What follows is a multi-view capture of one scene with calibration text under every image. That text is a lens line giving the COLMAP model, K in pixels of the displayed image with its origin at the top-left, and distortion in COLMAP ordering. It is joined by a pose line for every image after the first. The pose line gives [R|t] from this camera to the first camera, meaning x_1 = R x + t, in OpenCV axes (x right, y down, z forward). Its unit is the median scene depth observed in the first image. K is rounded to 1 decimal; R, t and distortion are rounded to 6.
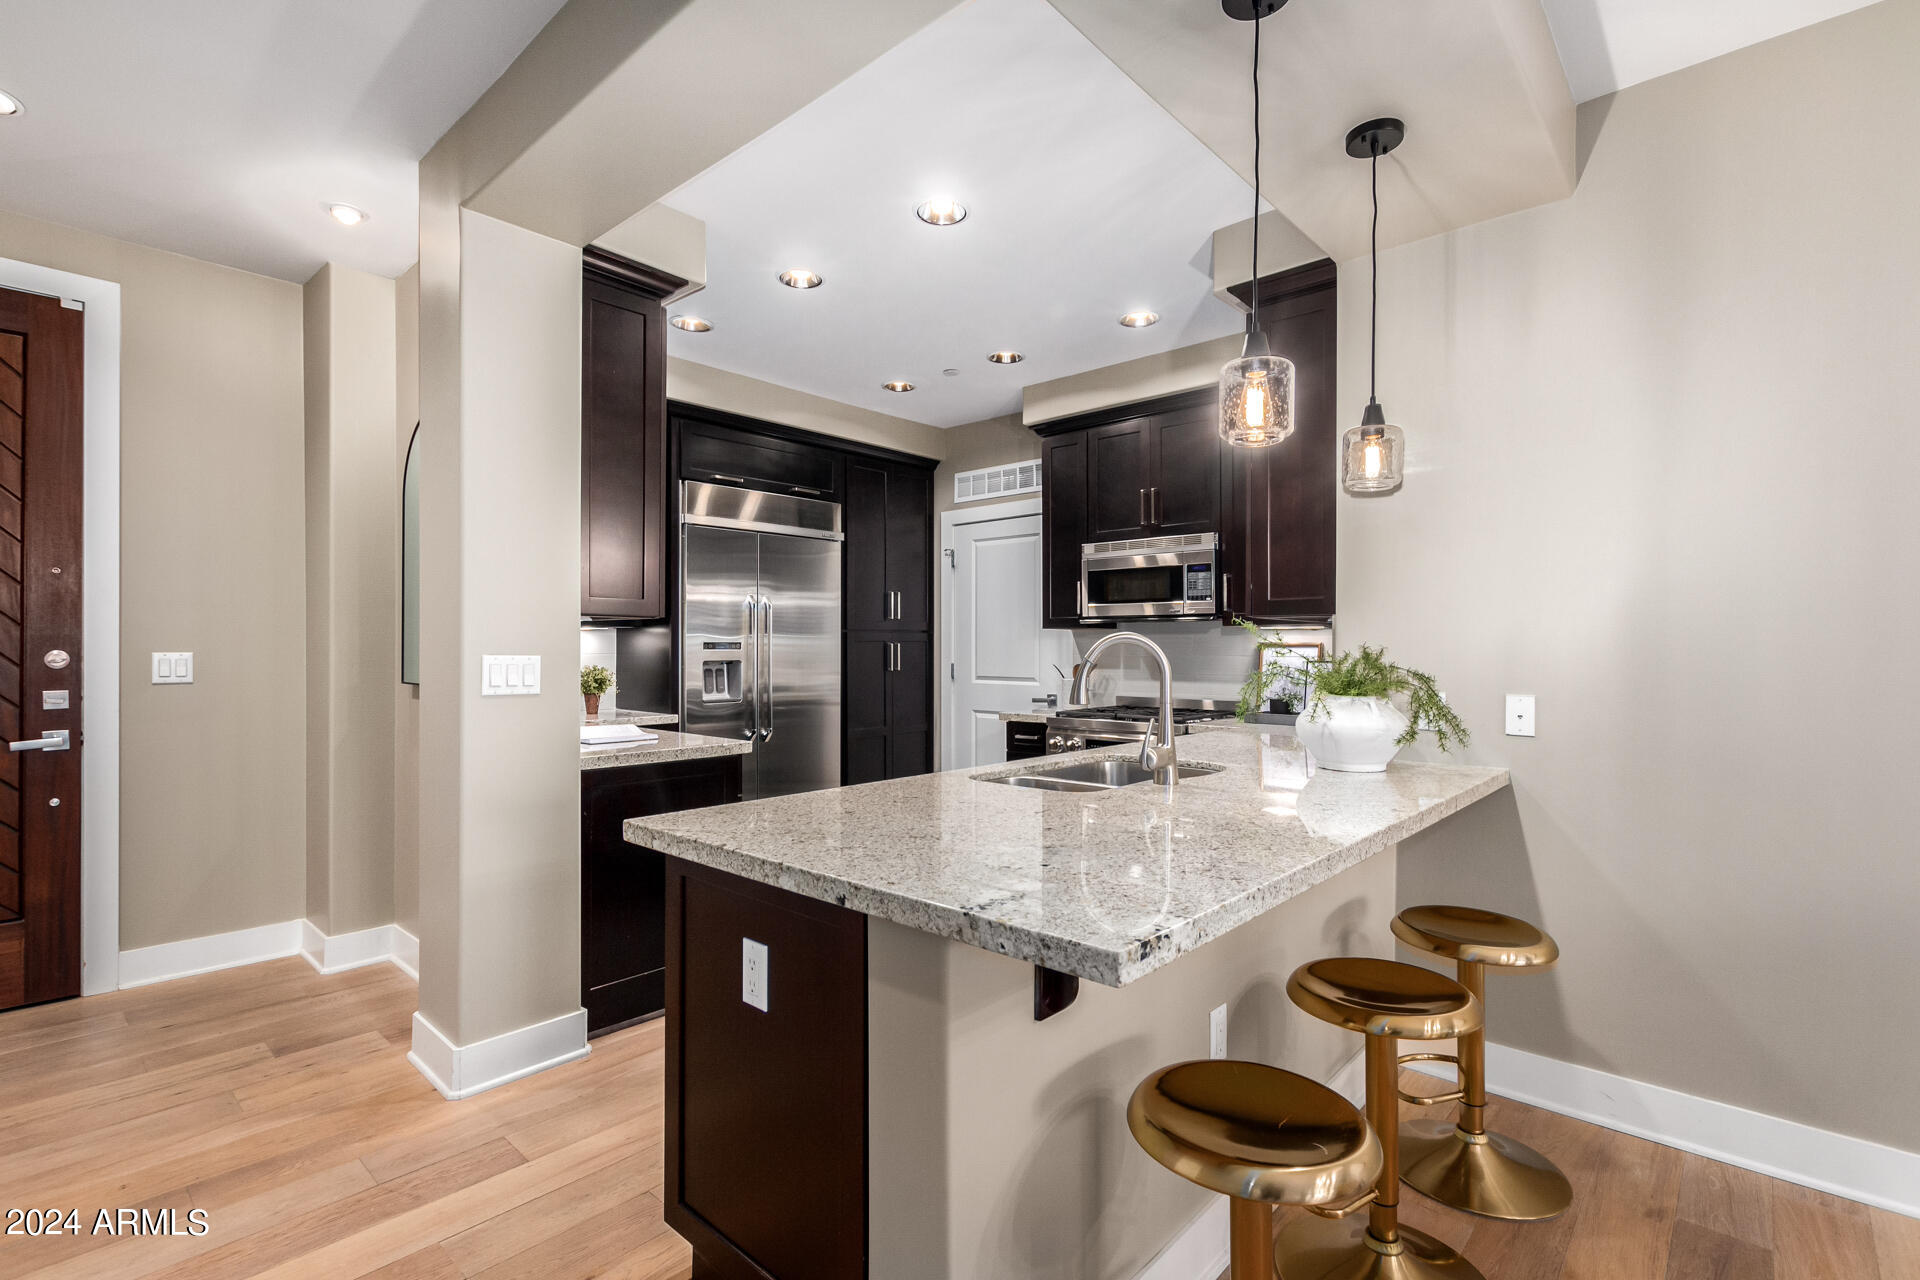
lens RADIAL K [[900.3, 0, 960.0], [0, 900.3, 640.0], [0, 0, 1]] dist [0.001186, 0.000023]
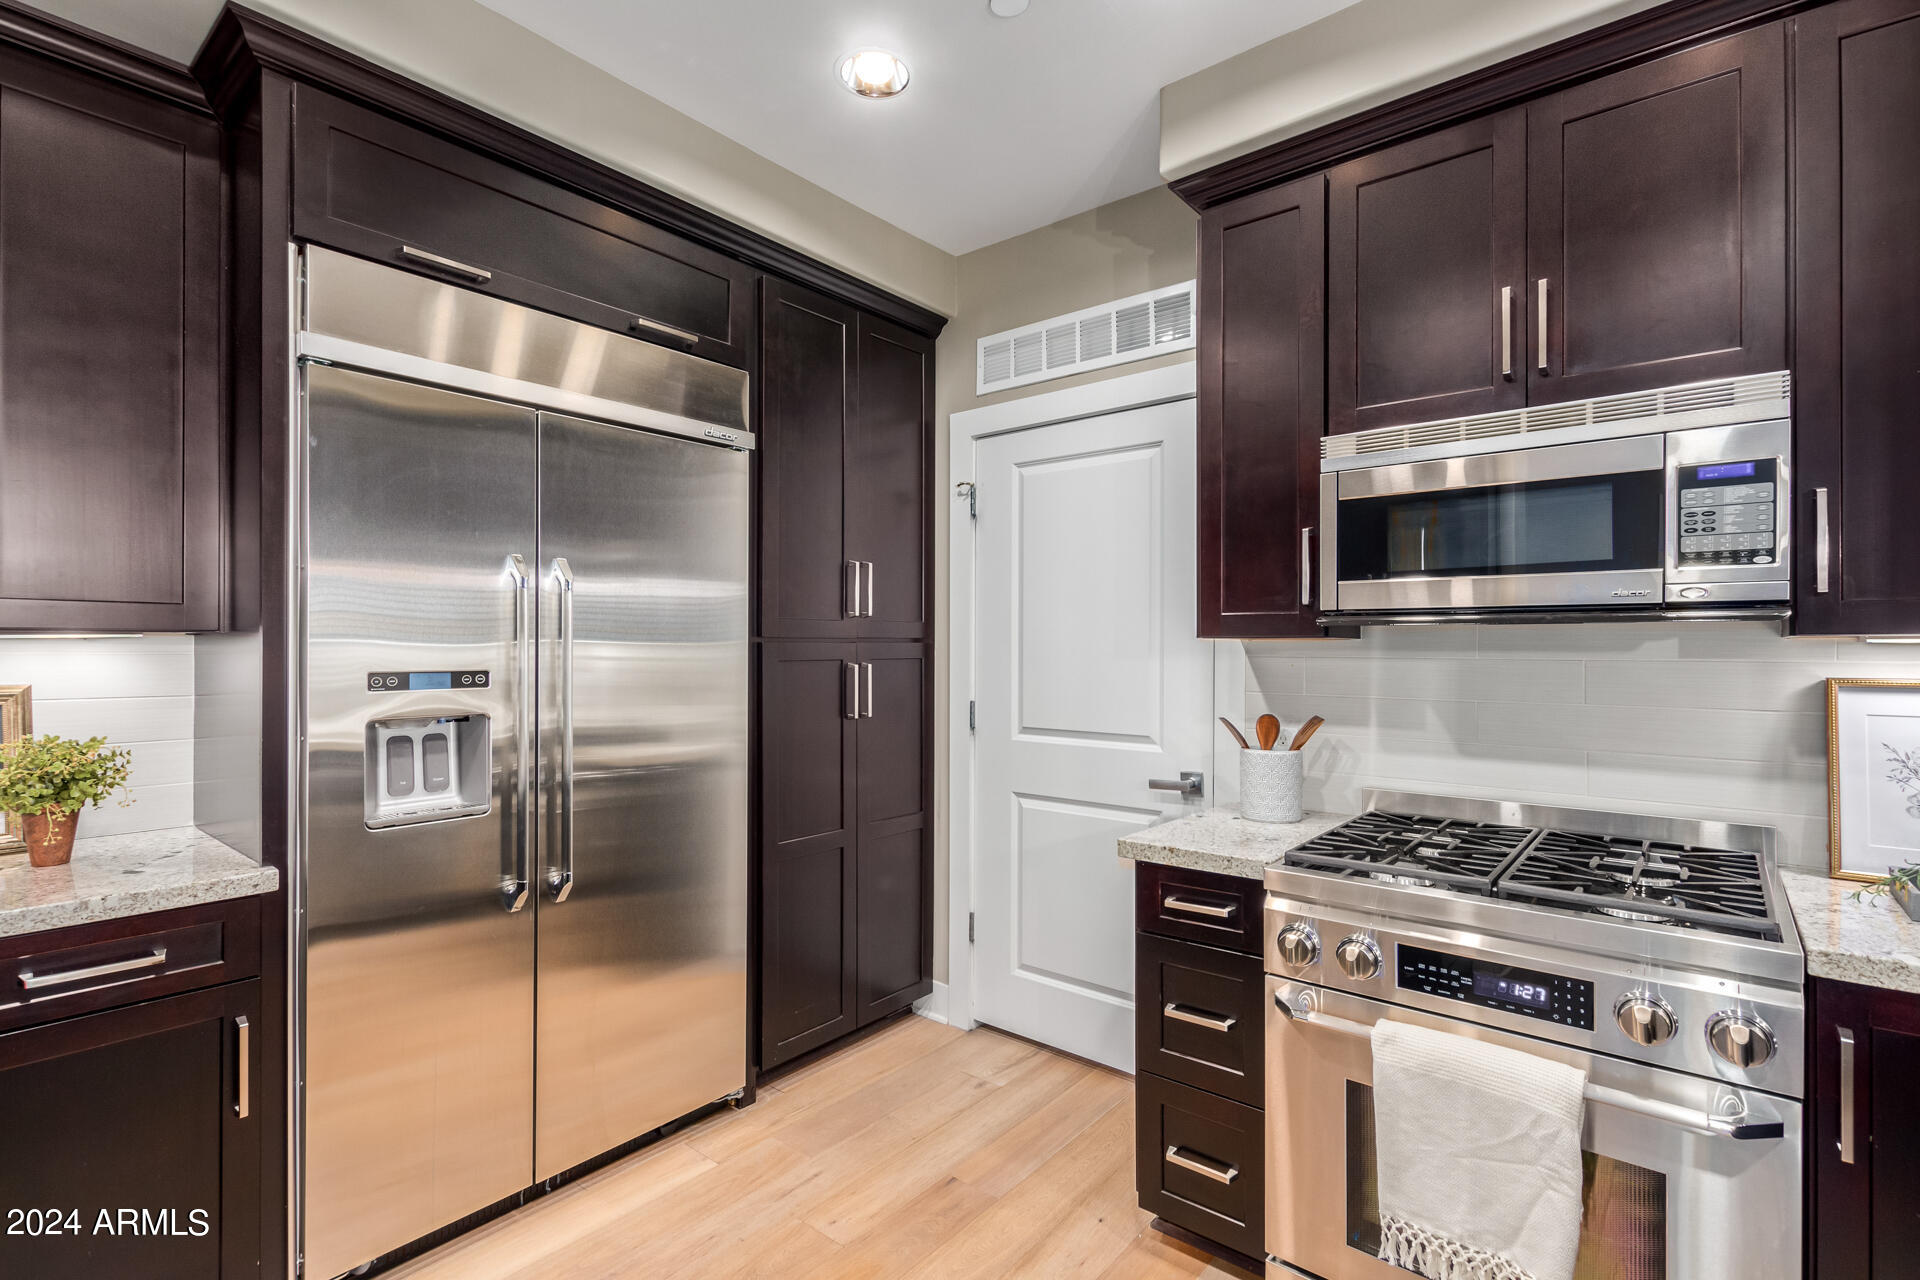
lens RADIAL K [[870.9, 0, 987.6], [0, 870.9, 645.1], [0, 0, 1]] dist [-0.001753, -0.000120]
pose [[0.996608, 0.001537, 0.082279, -0.047910], [-0.001974, 0.999984, 0.005225, -0.010856], [-0.082270, -0.005370, 0.996596, 0.572448]]
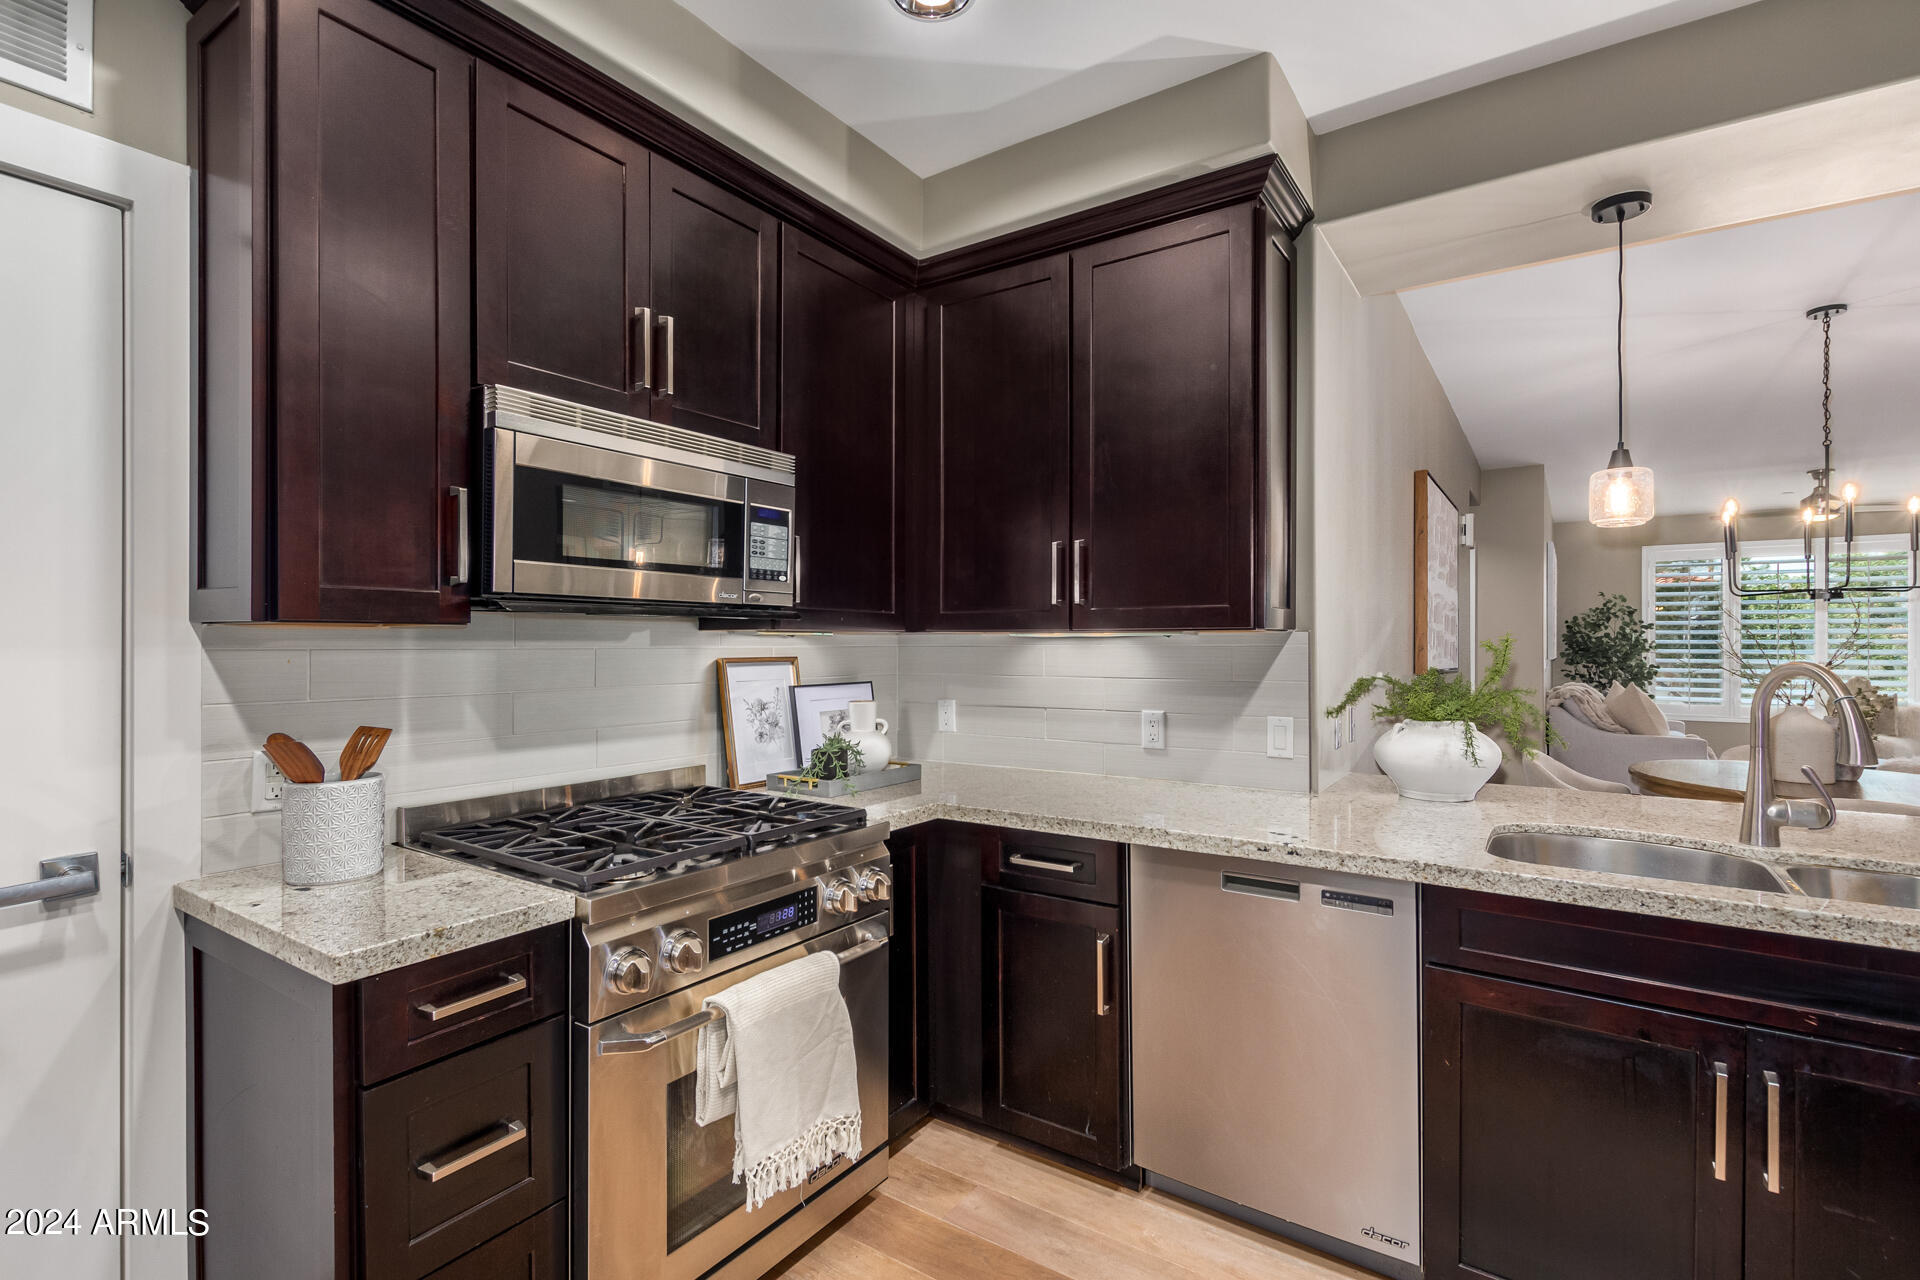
lens RADIAL K [[914.1, 0, 895.6], [0, 914.1, 637.9], [0, 0, 1]] dist [0.003156, 0.000357]
pose [[-0.130102, 0.001202, 0.991500, -0.219666], [-0.011251, 0.999933, -0.002689, -0.008369], [-0.991437, -0.011506, -0.130080, 0.839208]]
